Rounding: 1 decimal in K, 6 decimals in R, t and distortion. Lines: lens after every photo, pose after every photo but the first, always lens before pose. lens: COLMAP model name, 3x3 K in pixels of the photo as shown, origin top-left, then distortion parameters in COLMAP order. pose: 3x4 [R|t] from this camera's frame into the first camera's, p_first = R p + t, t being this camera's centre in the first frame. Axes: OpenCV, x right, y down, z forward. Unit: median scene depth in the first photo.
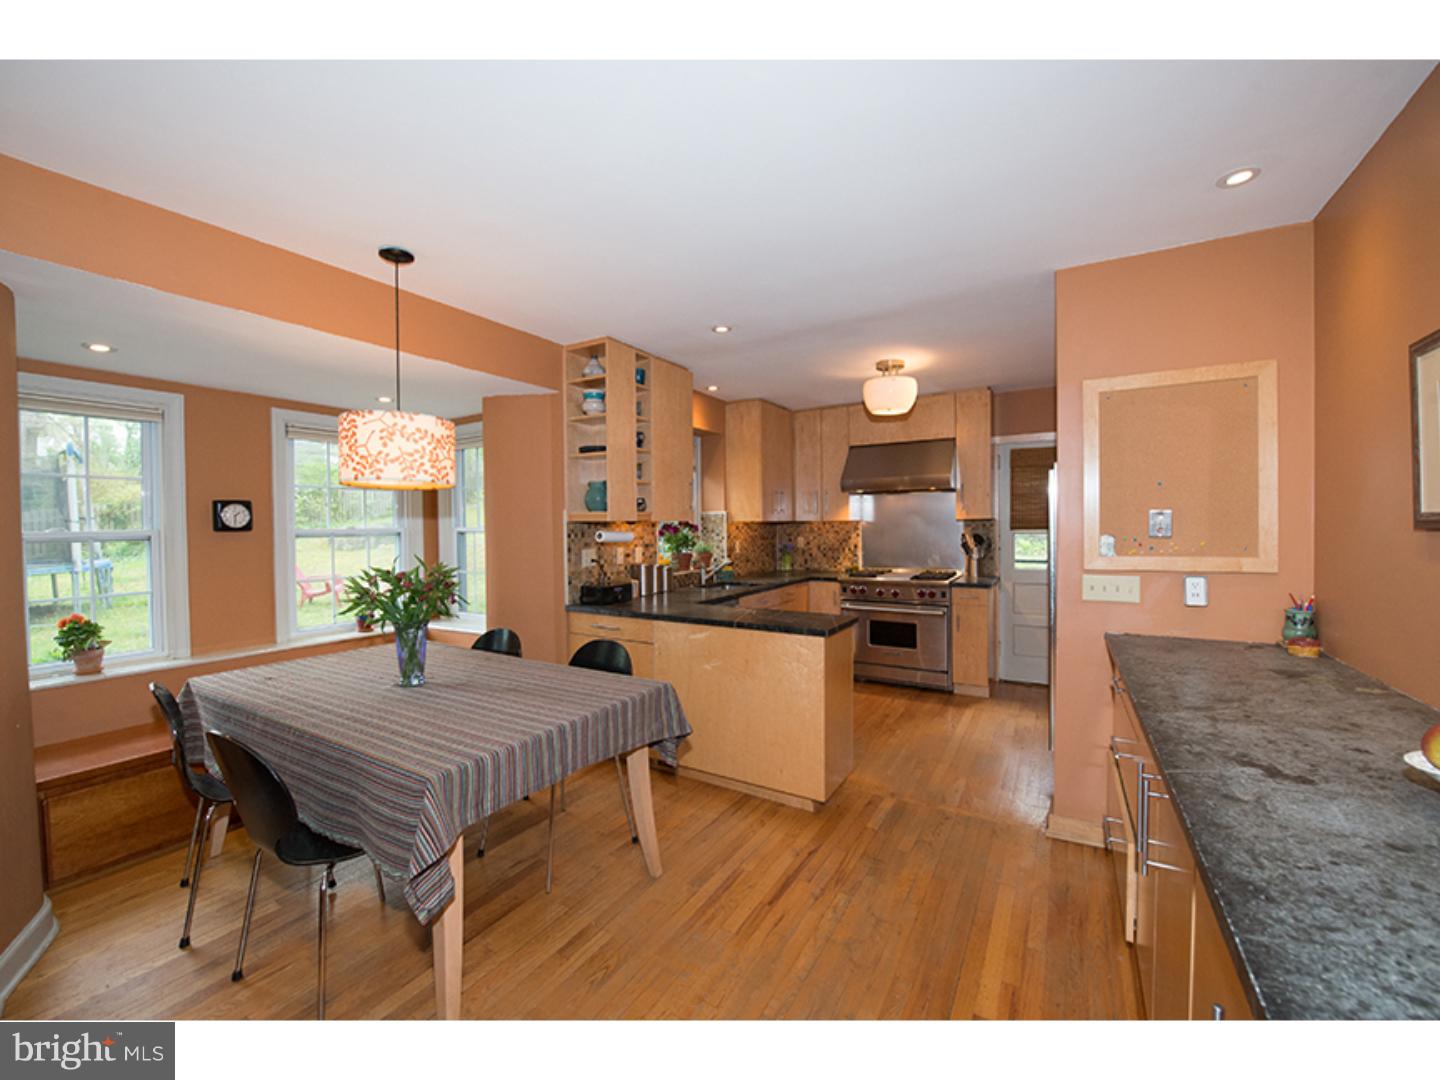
lens RADIAL K [[585.8, 0, 723.2], [0, 585.8, 535.0], [0, 0, 1]] dist [-0.024209, -0.000129]
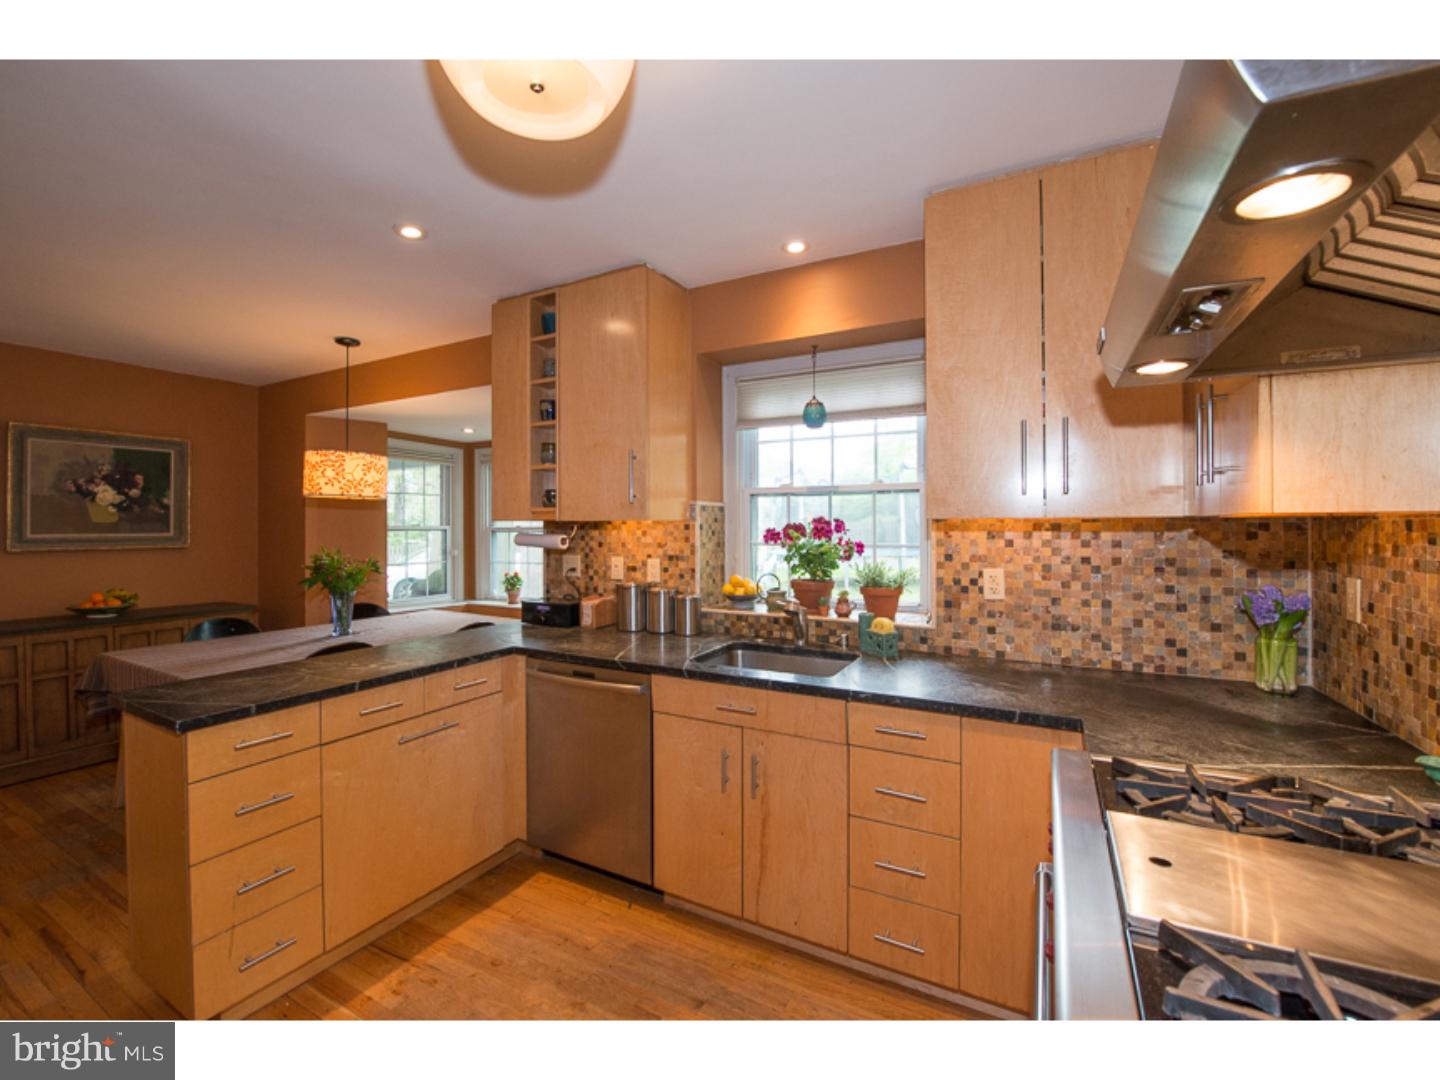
lens RADIAL K [[585.8, 0, 724.1], [0, 585.8, 528.5], [0, 0, 1]] dist [-0.024209, -0.000129]
pose [[0.043709, 0.013064, -0.998959, 0.415937], [-0.018780, 0.999749, 0.012253, -0.018462], [0.998868, 0.018225, 0.043943, 0.823116]]
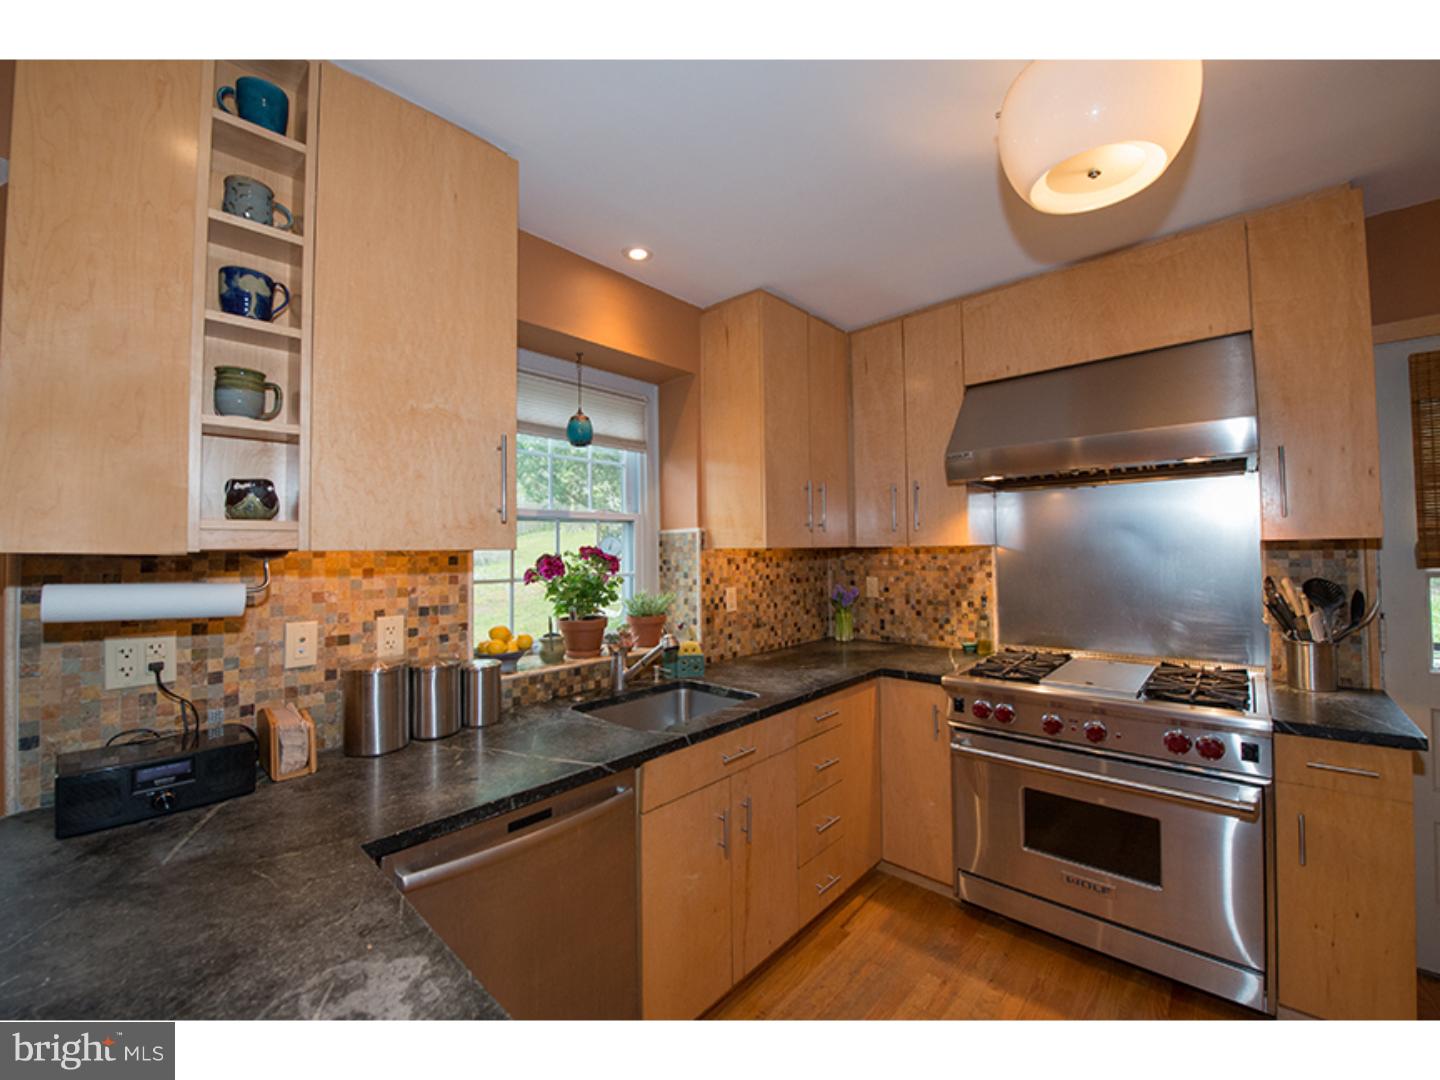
lens RADIAL K [[585.8, 0, 712.2], [0, 585.8, 531.2], [0, 0, 1]] dist [-0.024209, -0.000129]
pose [[0.978185, -0.009612, -0.207514, 0.115707], [-0.000859, 0.998733, -0.050309, -0.013009], [0.207735, 0.049389, 0.976938, 0.518657]]
